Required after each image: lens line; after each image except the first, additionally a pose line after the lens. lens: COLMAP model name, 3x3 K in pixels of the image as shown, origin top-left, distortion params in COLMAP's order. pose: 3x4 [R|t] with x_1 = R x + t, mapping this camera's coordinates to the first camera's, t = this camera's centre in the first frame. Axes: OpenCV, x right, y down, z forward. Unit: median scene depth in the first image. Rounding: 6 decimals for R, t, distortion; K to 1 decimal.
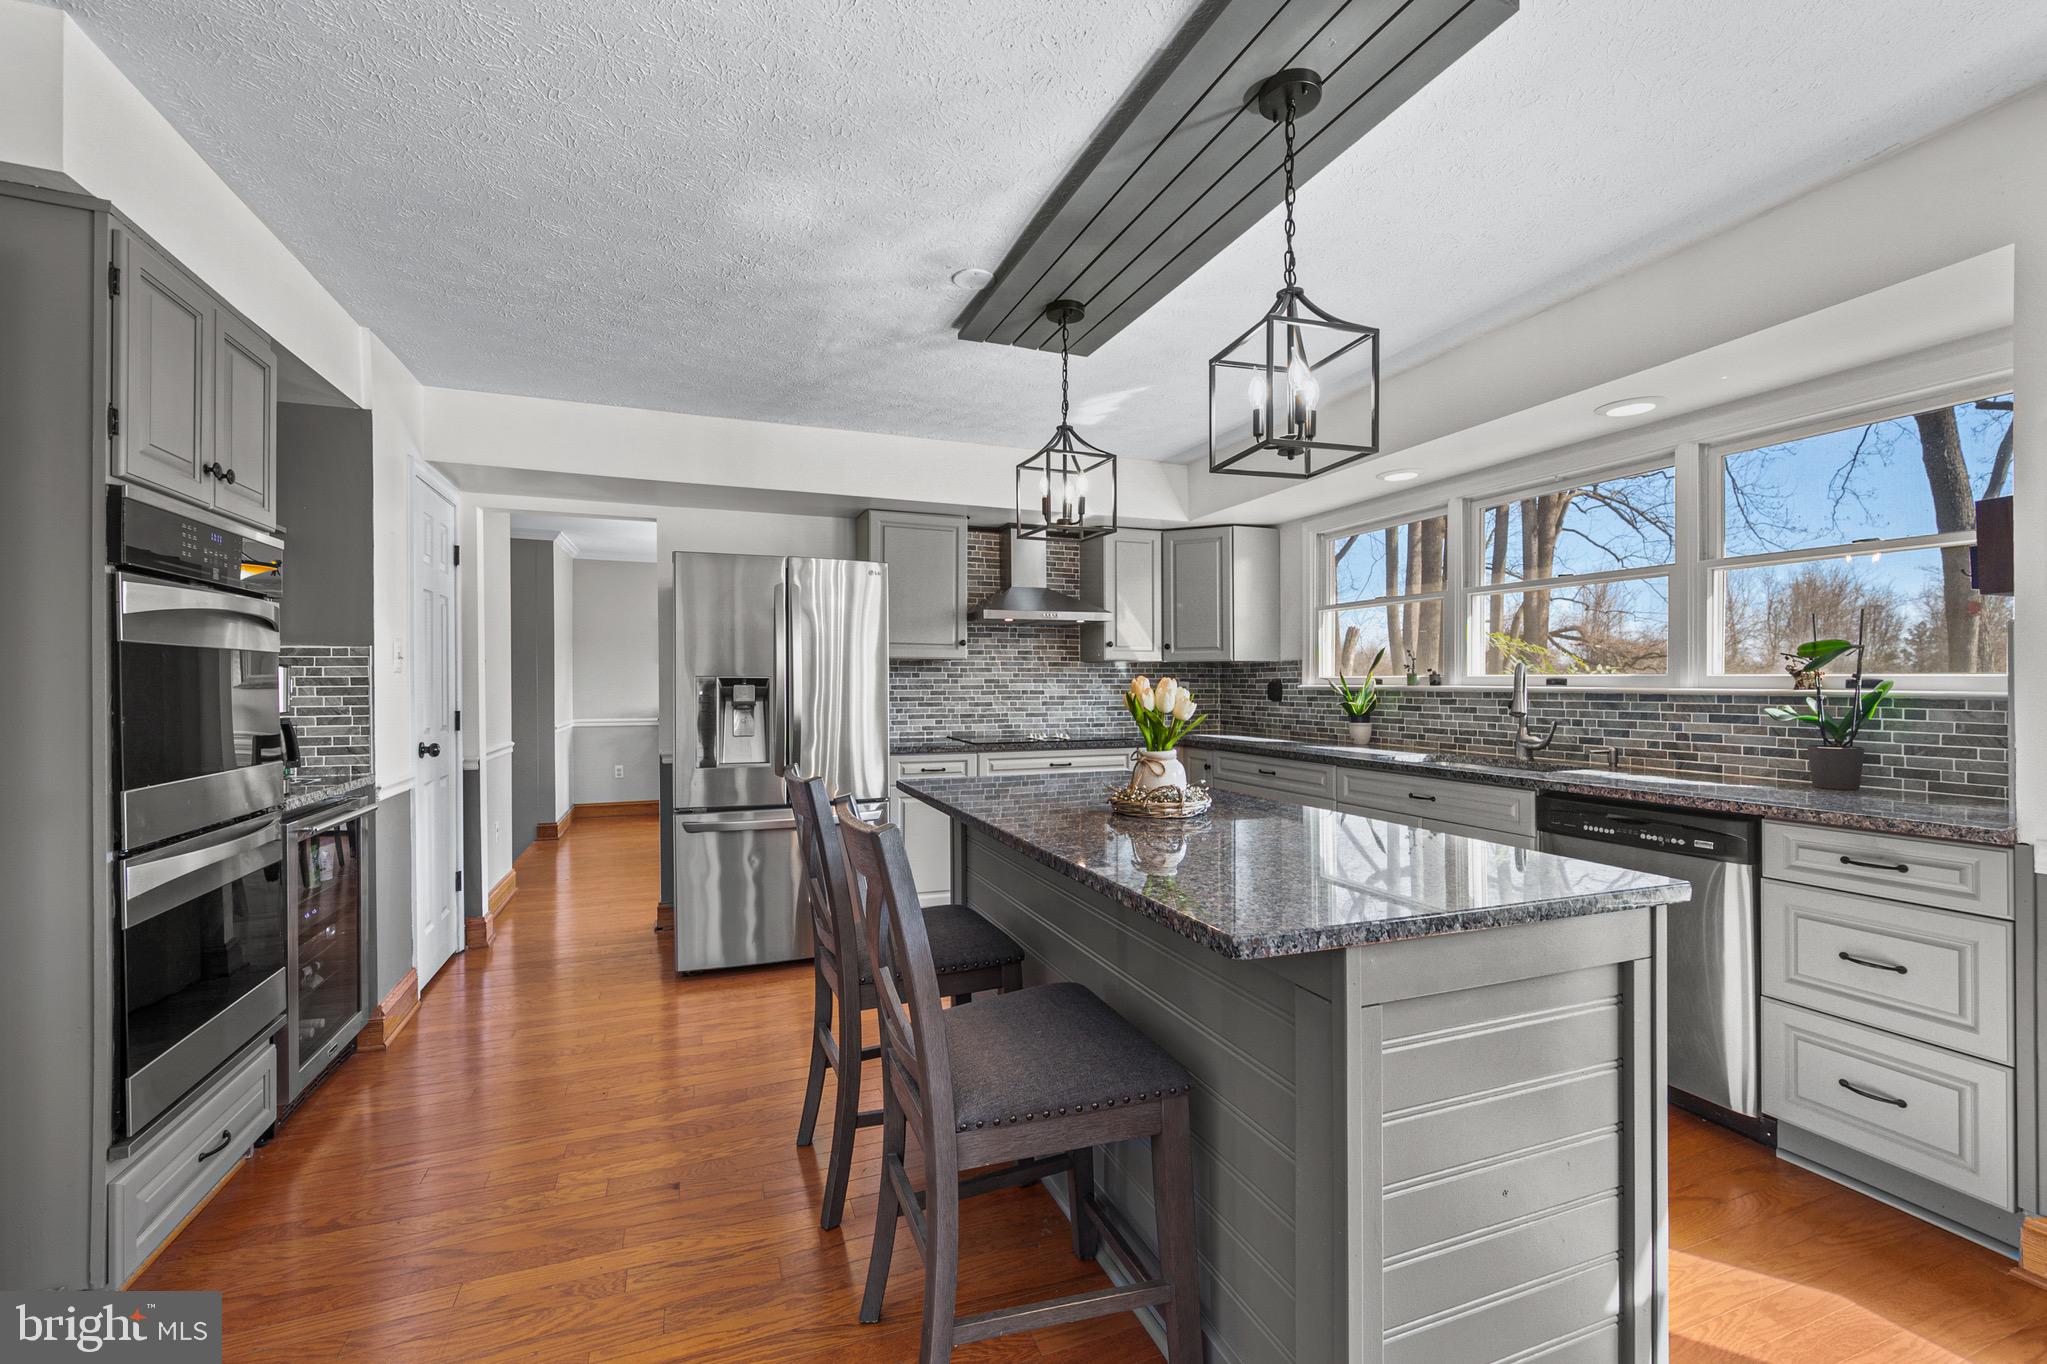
lens RADIAL K [[855.9, 0, 1019.6], [0, 855.9, 682.3], [0, 0, 1]] dist [-0.001077, -0.000074]
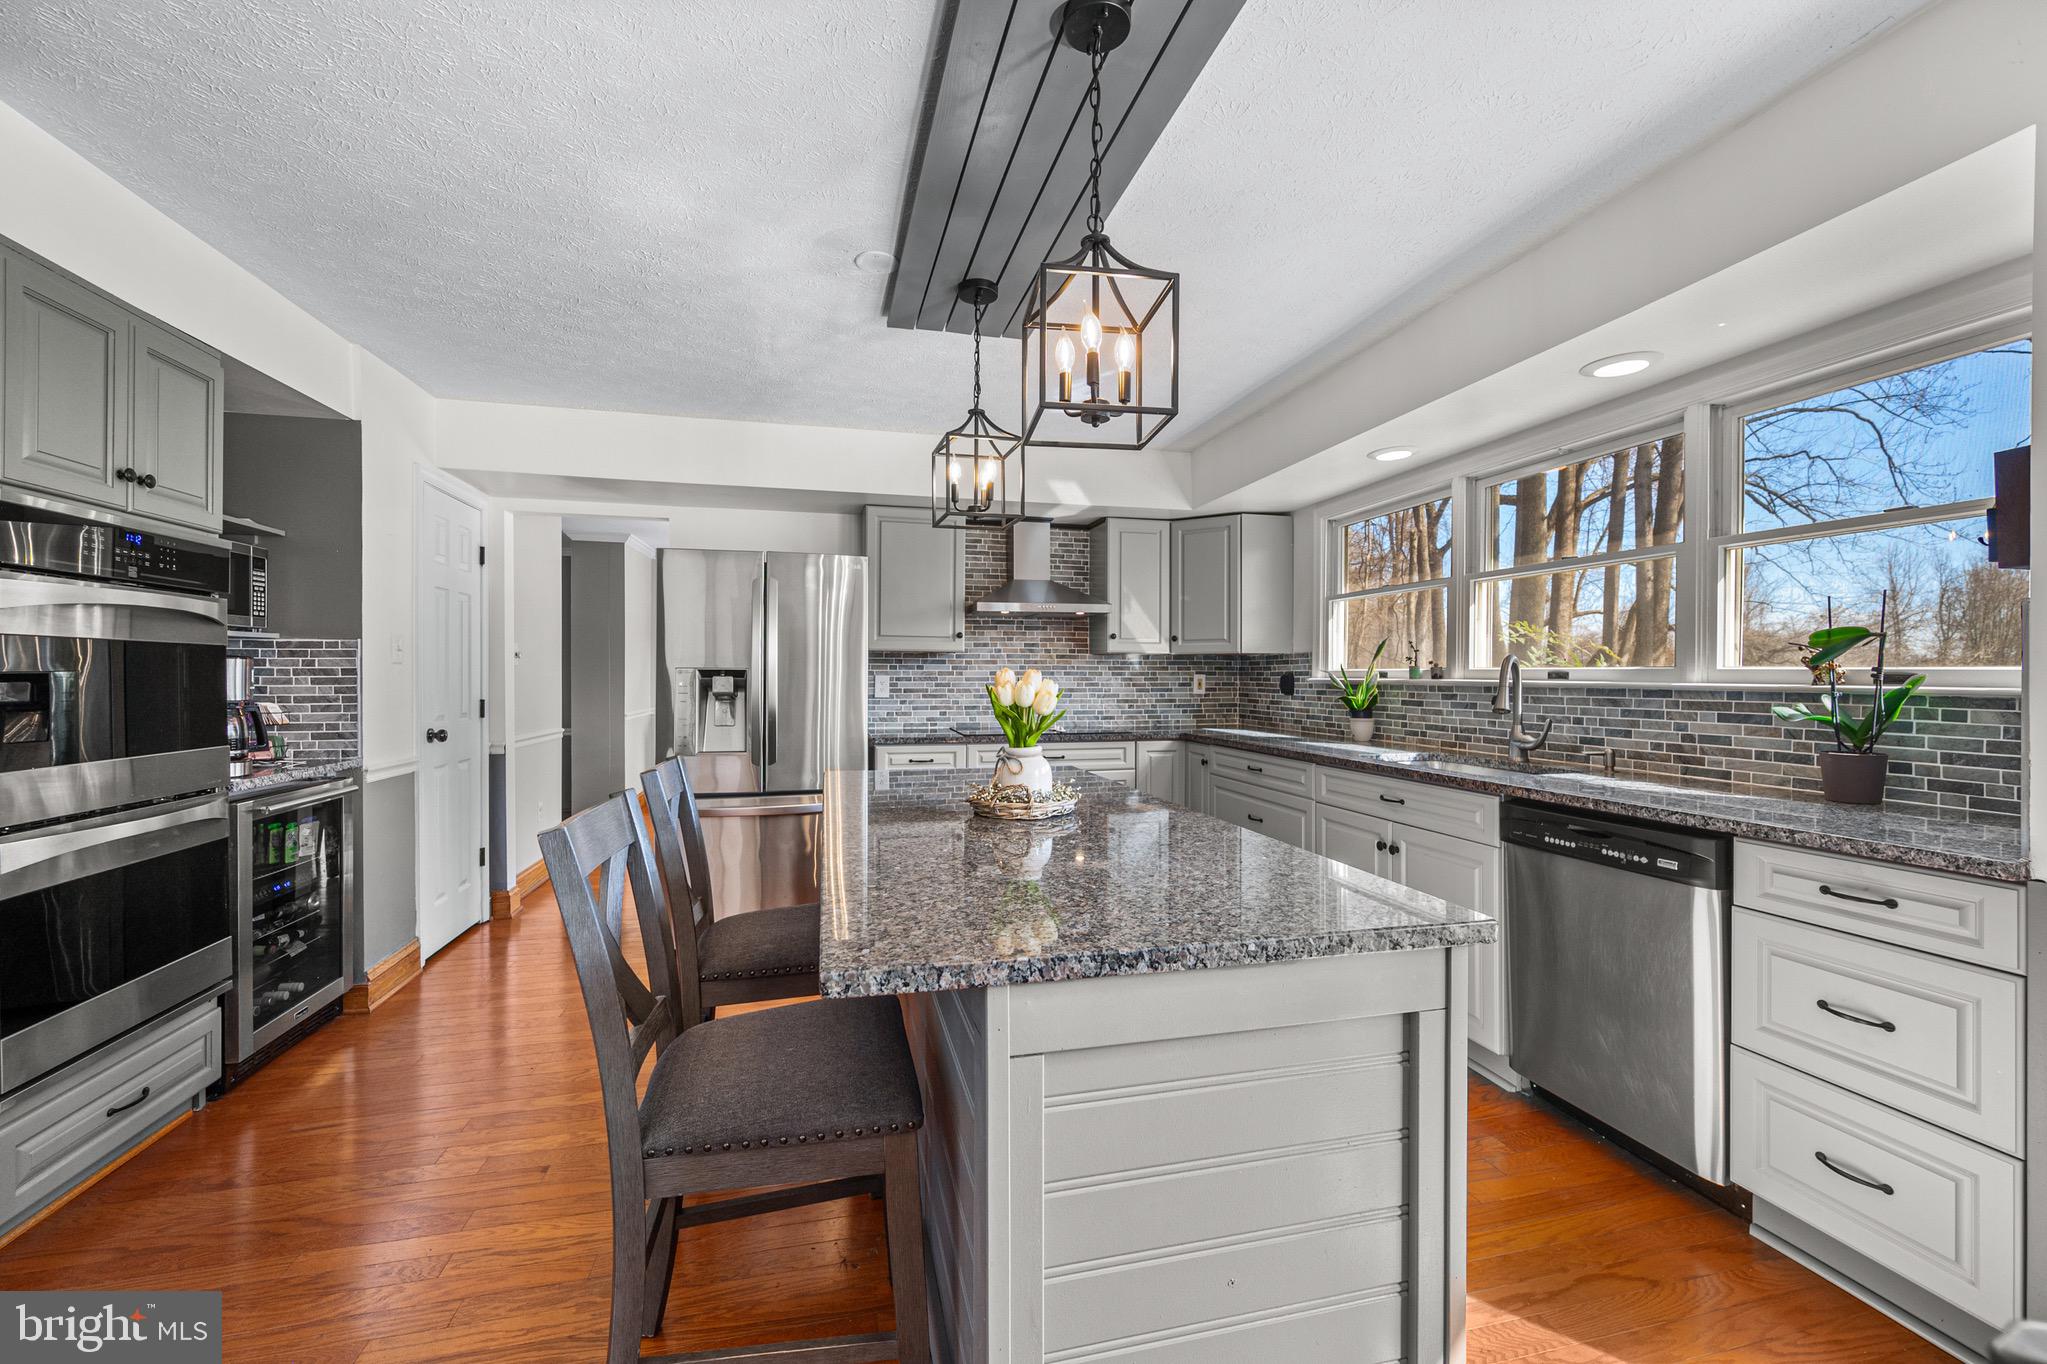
lens RADIAL K [[820.5, 0, 1020.6], [0, 820.5, 677.4], [0, 0, 1]] dist [-0.001481, -0.000151]
pose [[0.992177, 0.003006, -0.124803, 0.224753], [-0.002634, 0.999992, 0.003148, 0.000349], [0.124811, -0.002795, 0.992177, 0.086556]]
